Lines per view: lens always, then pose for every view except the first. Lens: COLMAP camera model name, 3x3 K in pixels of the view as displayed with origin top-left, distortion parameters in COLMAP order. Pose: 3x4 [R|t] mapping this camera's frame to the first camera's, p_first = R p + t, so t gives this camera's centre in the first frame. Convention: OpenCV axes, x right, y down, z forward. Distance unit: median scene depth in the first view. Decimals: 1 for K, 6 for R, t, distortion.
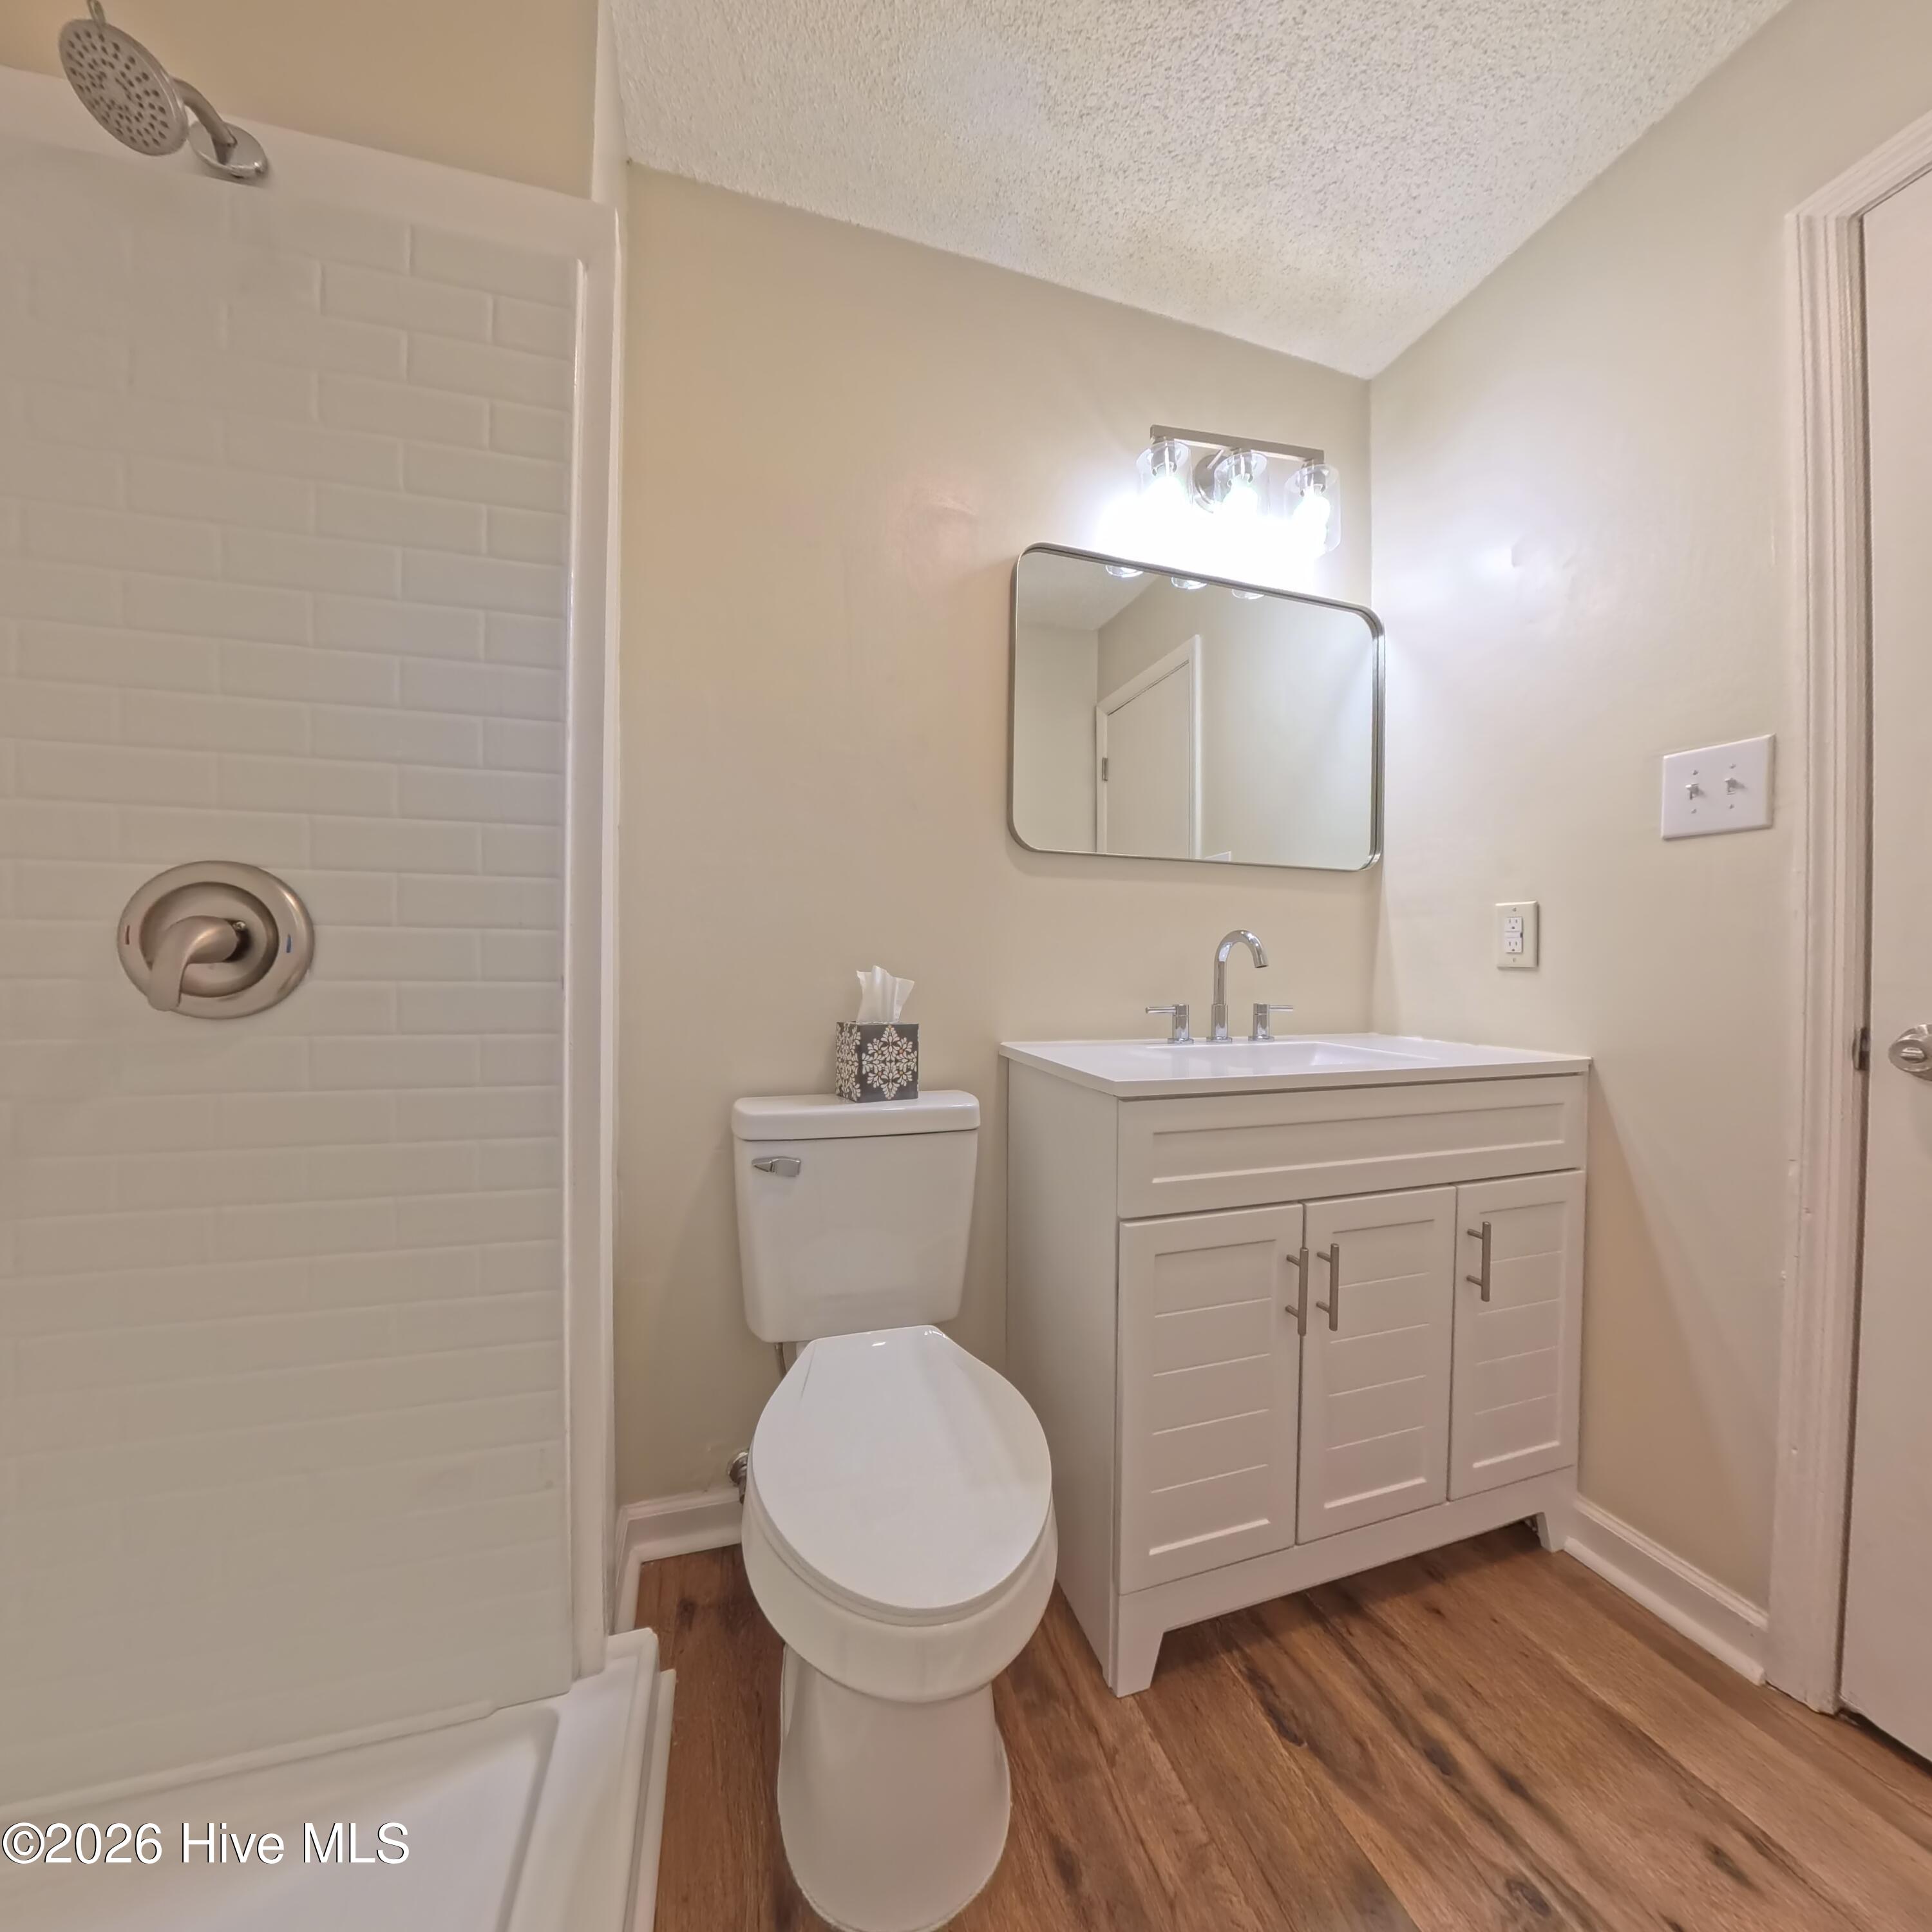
lens RADIAL K [[726.1, 0, 967.1], [0, 726.1, 962.4], [0, 0, 1]] dist [-0.025410, 0.001694]
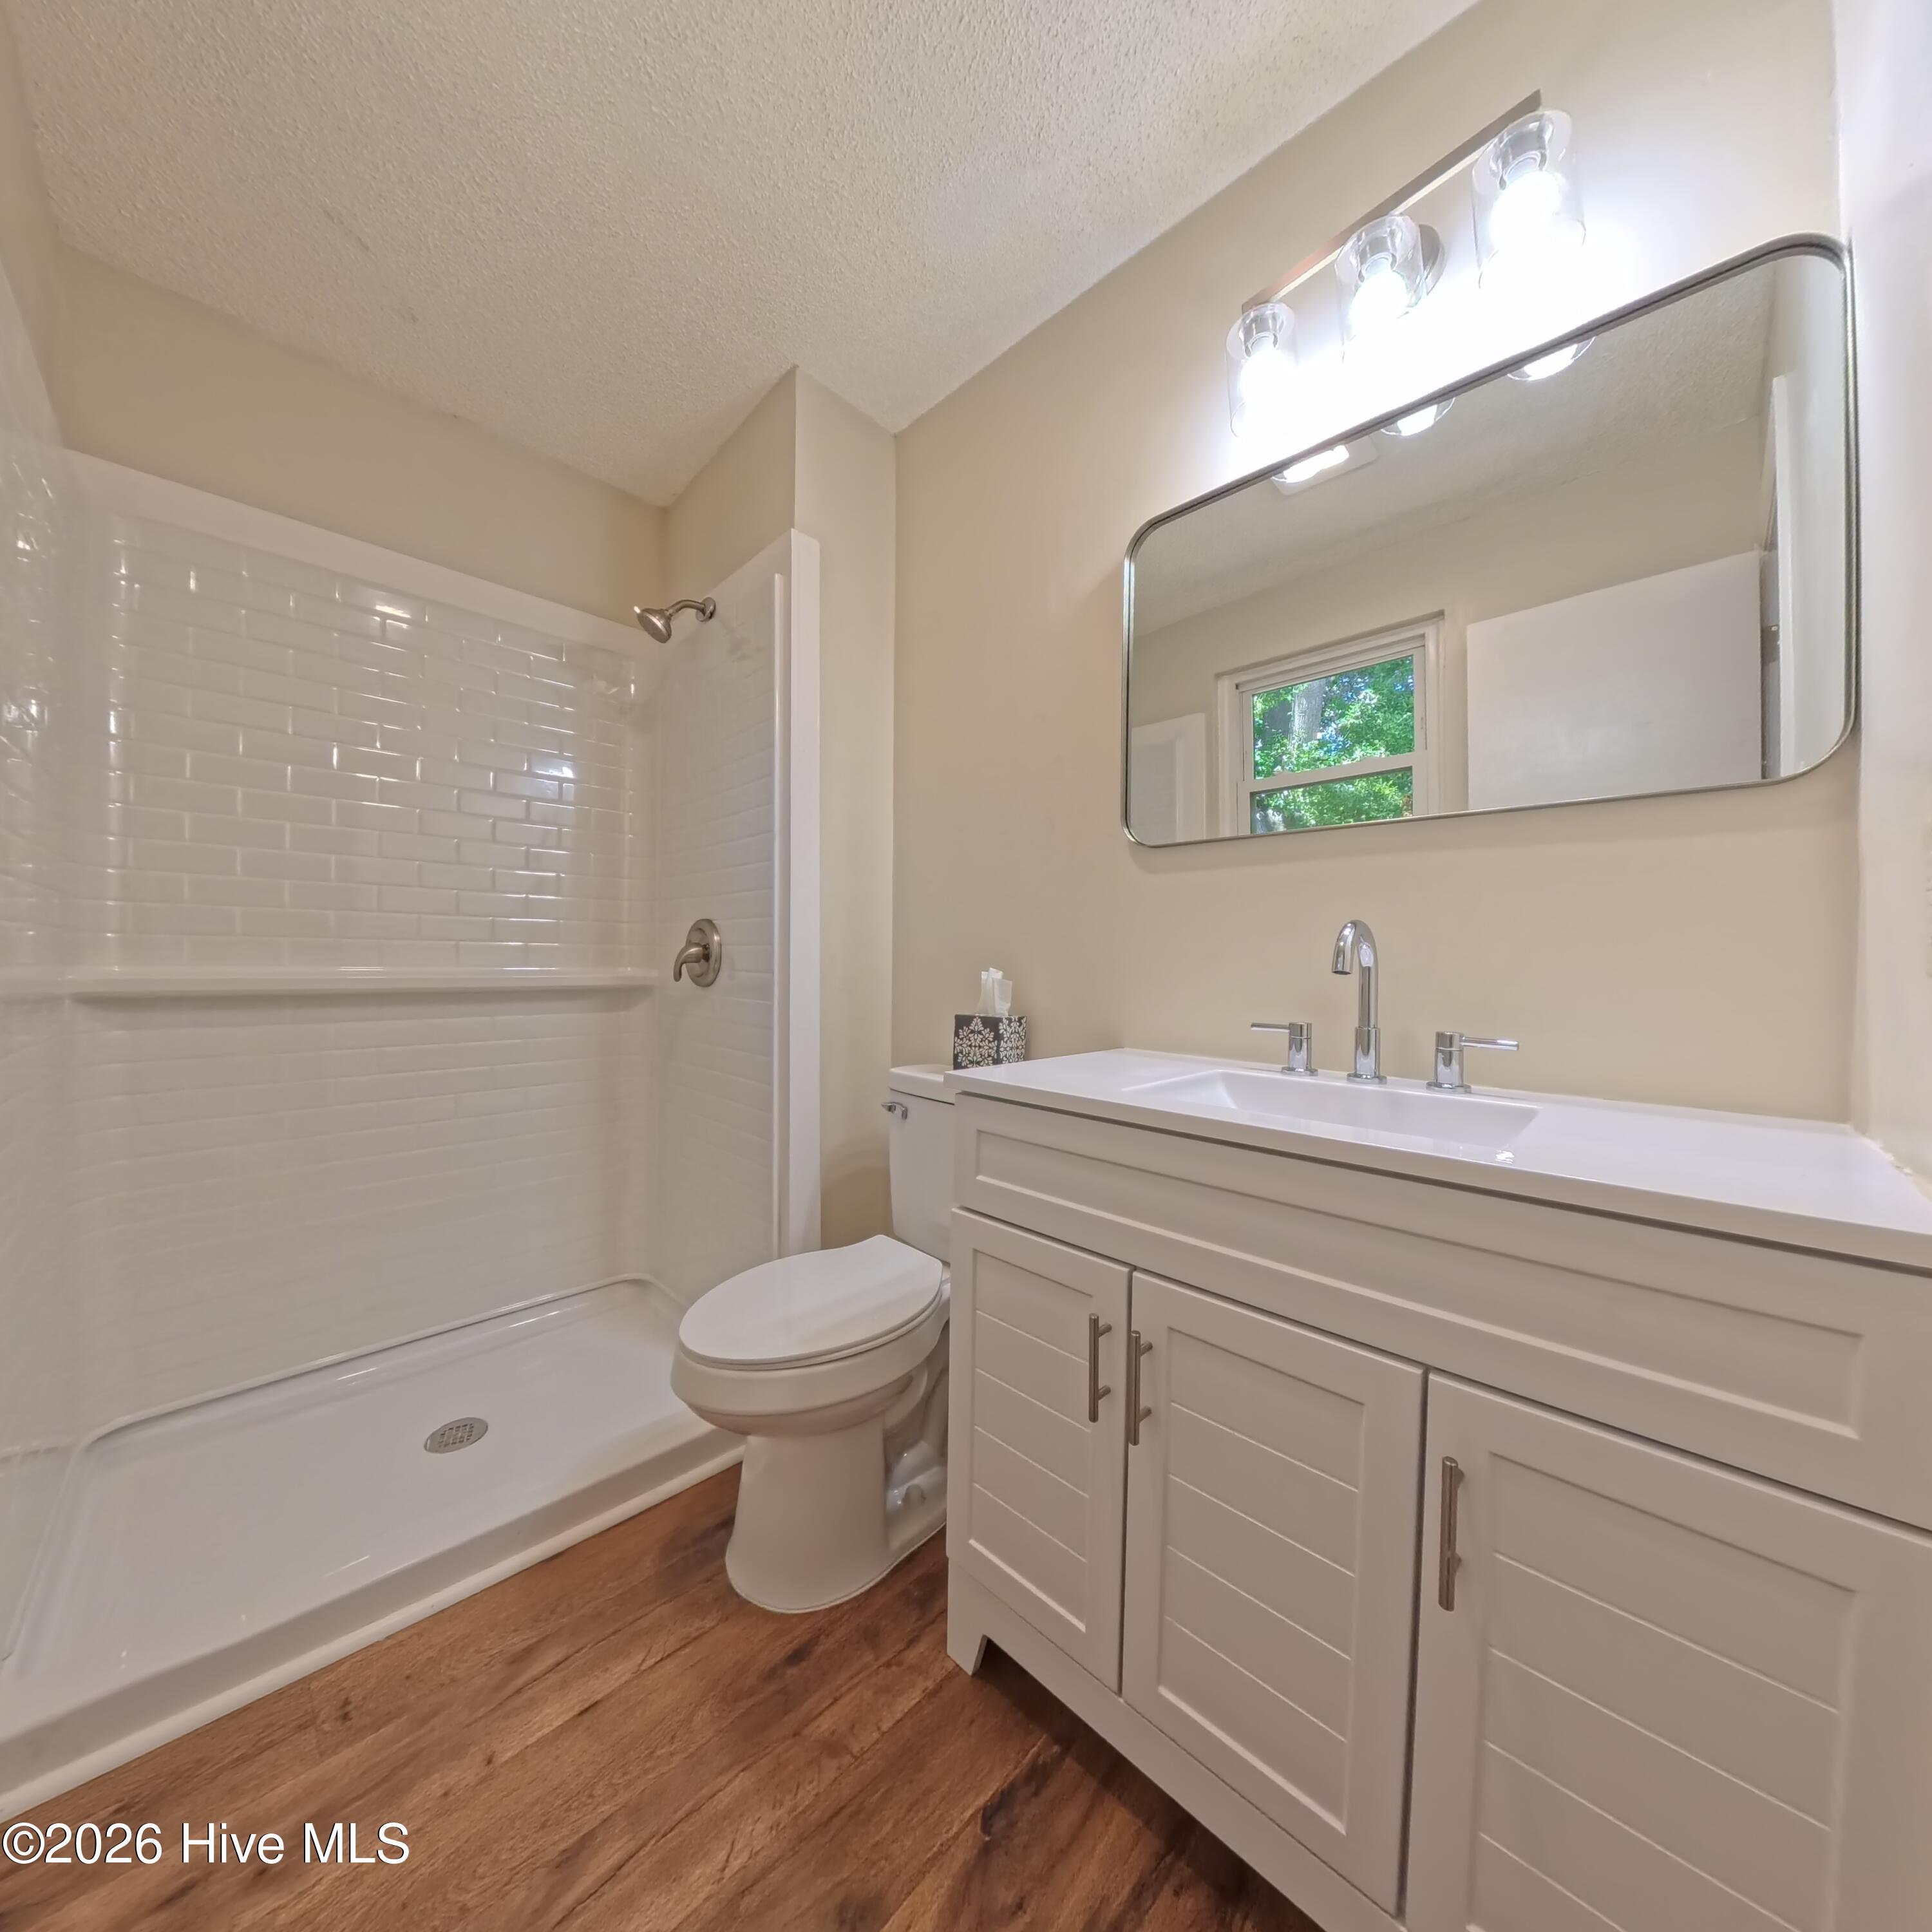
lens RADIAL K [[726.1, 0, 967.9], [0, 726.1, 963.3], [0, 0, 1]] dist [-0.025410, 0.001694]
pose [[0.480601, -0.000803, -0.876939, 1.181611], [-0.010456, 0.999923, -0.006646, 0.007619], [0.876877, 0.012364, 0.480555, 0.506608]]
